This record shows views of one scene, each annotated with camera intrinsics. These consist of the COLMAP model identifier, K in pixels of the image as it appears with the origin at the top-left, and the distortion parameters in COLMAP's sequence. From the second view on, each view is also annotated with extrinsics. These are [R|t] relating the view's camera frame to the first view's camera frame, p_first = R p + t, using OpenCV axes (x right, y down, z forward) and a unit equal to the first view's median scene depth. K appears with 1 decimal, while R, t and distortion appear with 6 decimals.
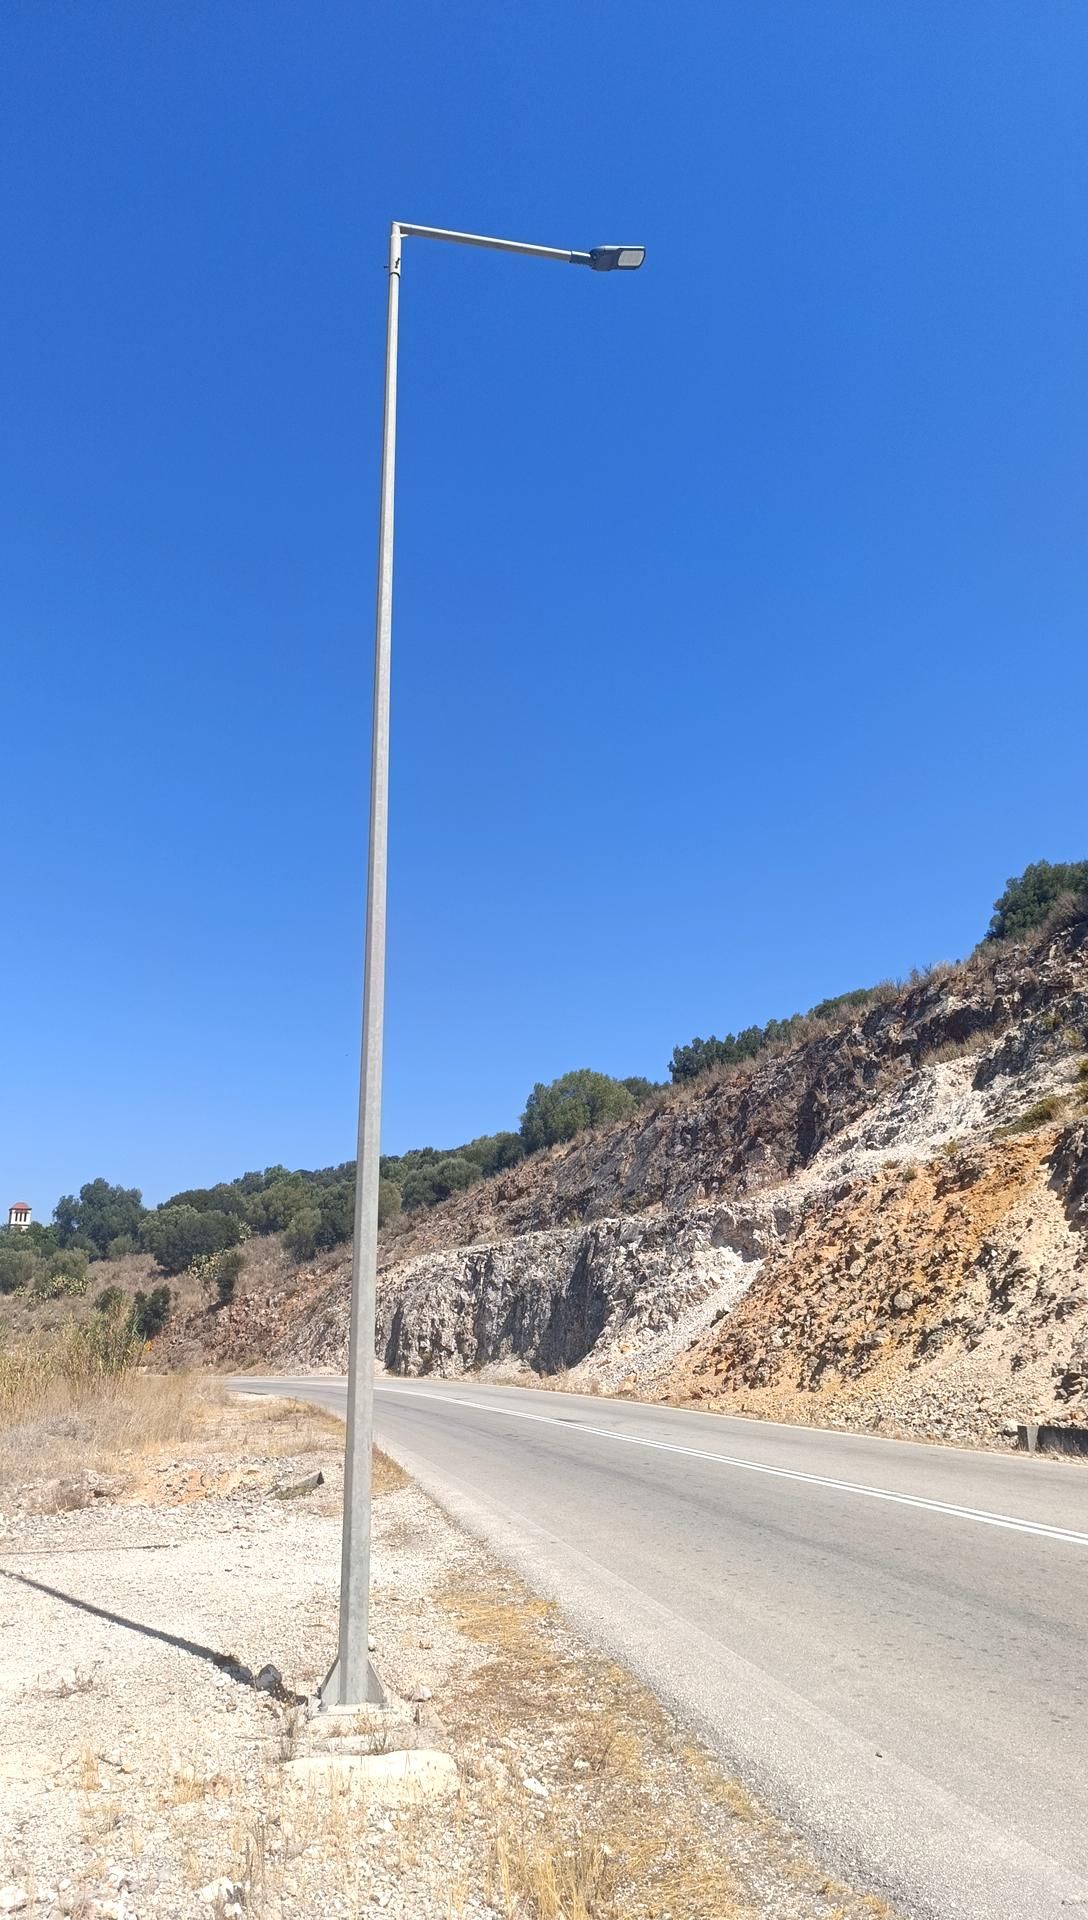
lens RADIAL K [[1897.3, 0, 544.0], [0, 1897.3, 960.0], [0, 0, 1]] dist [0.013393, 0.001285]
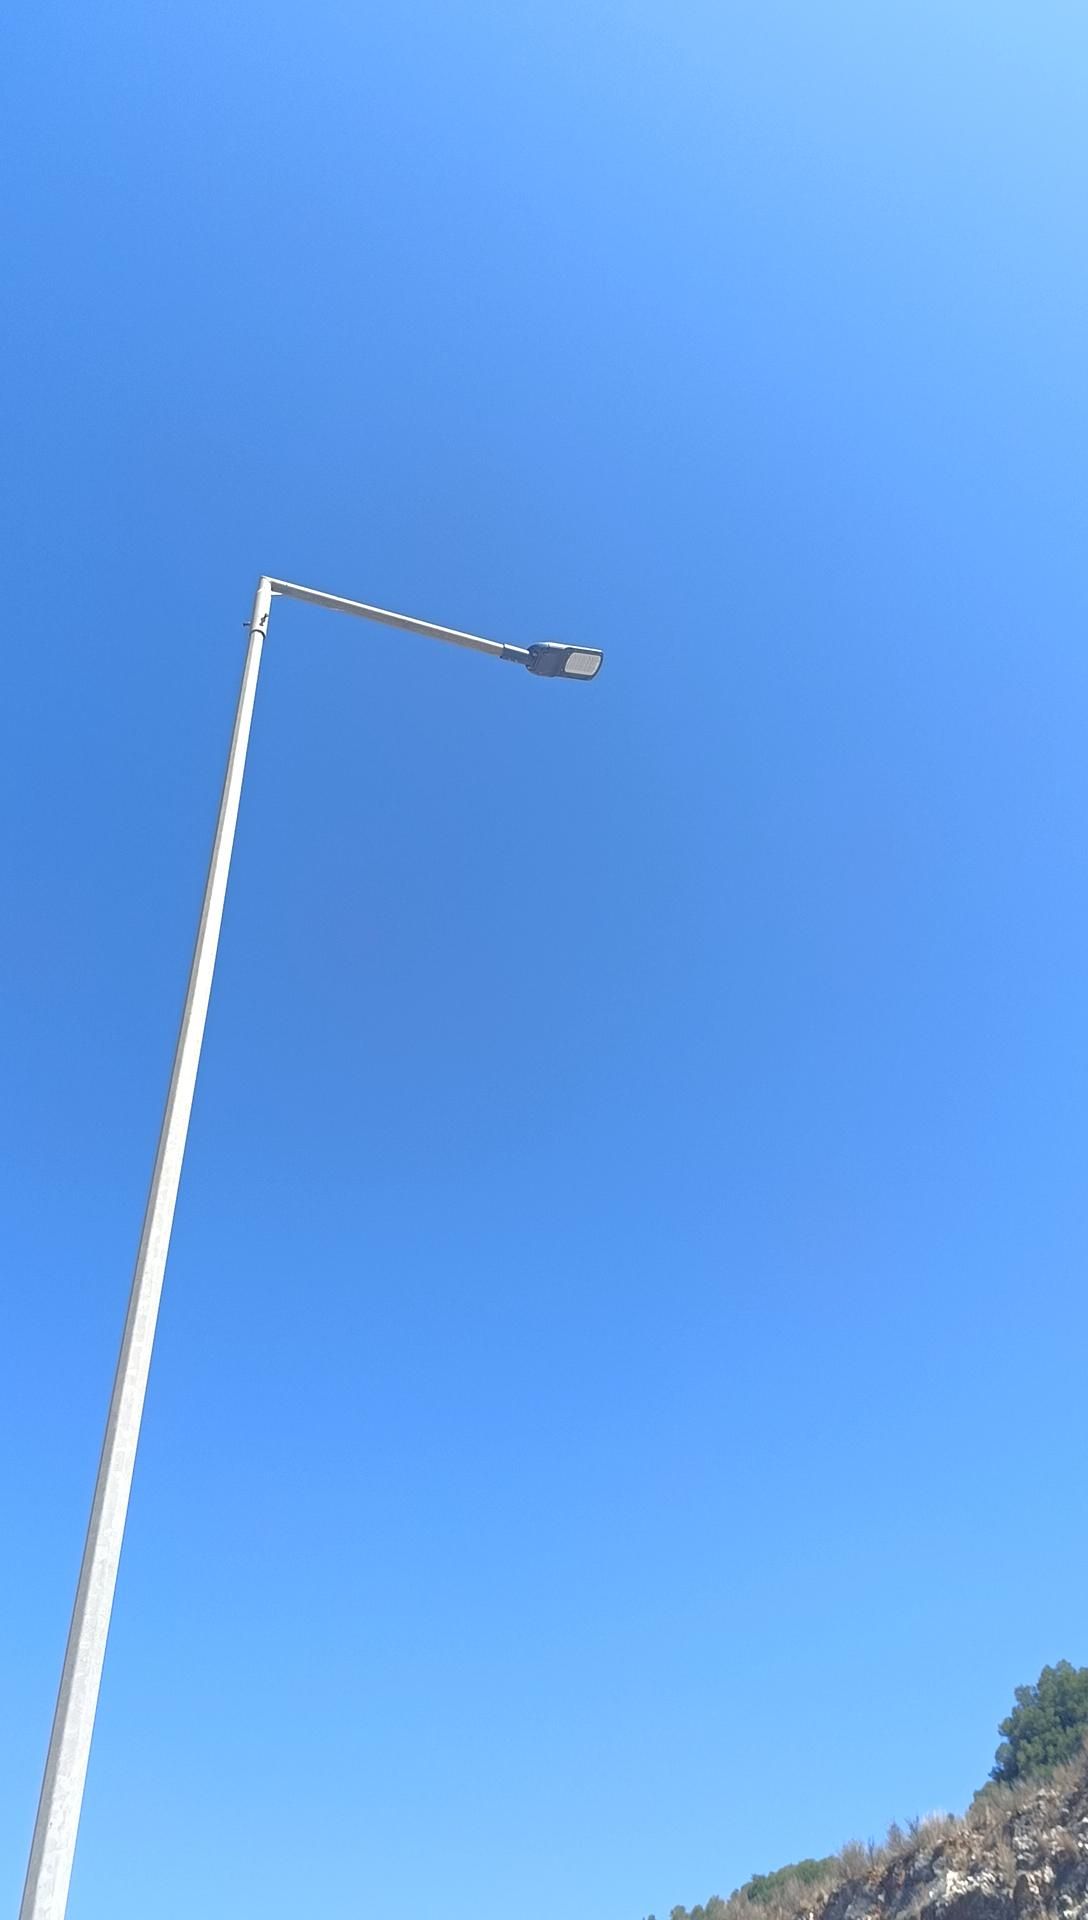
lens RADIAL K [[1897.3, 0, 544.0], [0, 1897.3, 960.0], [0, 0, 1]] dist [0.013393, 0.001285]
pose [[0.990542, 0.088421, 0.104924, -0.024981], [-0.030196, 0.886407, -0.461921, 0.048824], [-0.133849, 0.454384, 0.880693, 0.286903]]
